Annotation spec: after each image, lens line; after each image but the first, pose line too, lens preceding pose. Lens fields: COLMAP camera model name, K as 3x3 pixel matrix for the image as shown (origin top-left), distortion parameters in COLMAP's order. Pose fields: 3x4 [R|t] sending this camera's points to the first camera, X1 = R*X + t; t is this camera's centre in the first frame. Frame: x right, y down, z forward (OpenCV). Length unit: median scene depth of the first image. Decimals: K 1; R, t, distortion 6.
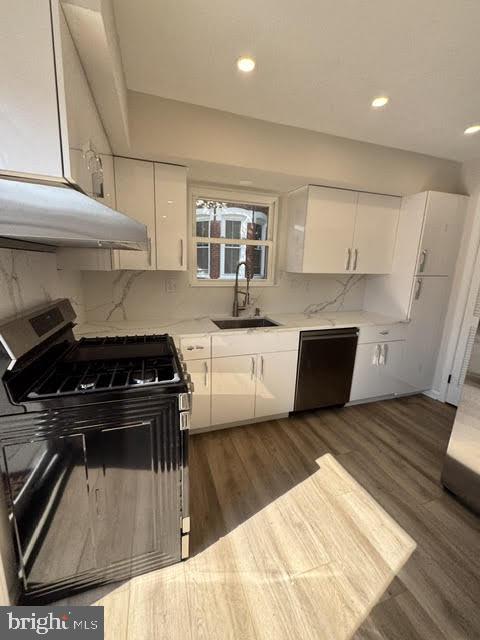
lens RADIAL K [[249.3, 0, 237.1], [0, 249.3, 319.3], [0, 0, 1]] dist [0.007506, -0.000807]
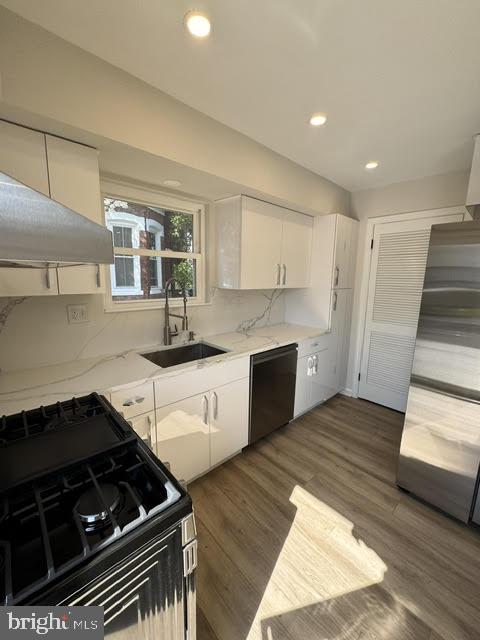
lens RADIAL K [[249.3, 0, 226.1], [0, 249.3, 321.6], [0, 0, 1]] dist [0.007506, -0.000807]
pose [[0.919510, -0.081106, 0.384608, -0.170578], [0.090682, 0.995857, -0.006795, -0.079316], [-0.382464, 0.041125, 0.923055, 0.209199]]
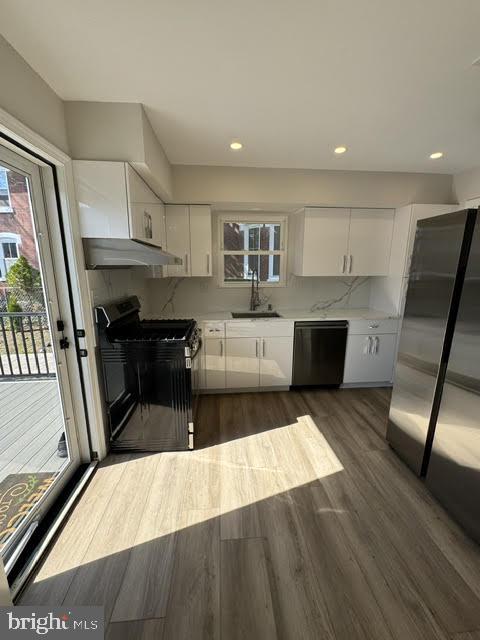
lens RADIAL K [[249.3, 0, 236.0], [0, 249.3, 320.6], [0, 0, 1]] dist [0.007506, -0.000807]
pose [[0.966797, 0.026656, -0.254151, 0.303817], [-0.026737, 0.999638, 0.003136, 0.048006], [0.254143, 0.003763, 0.967159, -0.343157]]
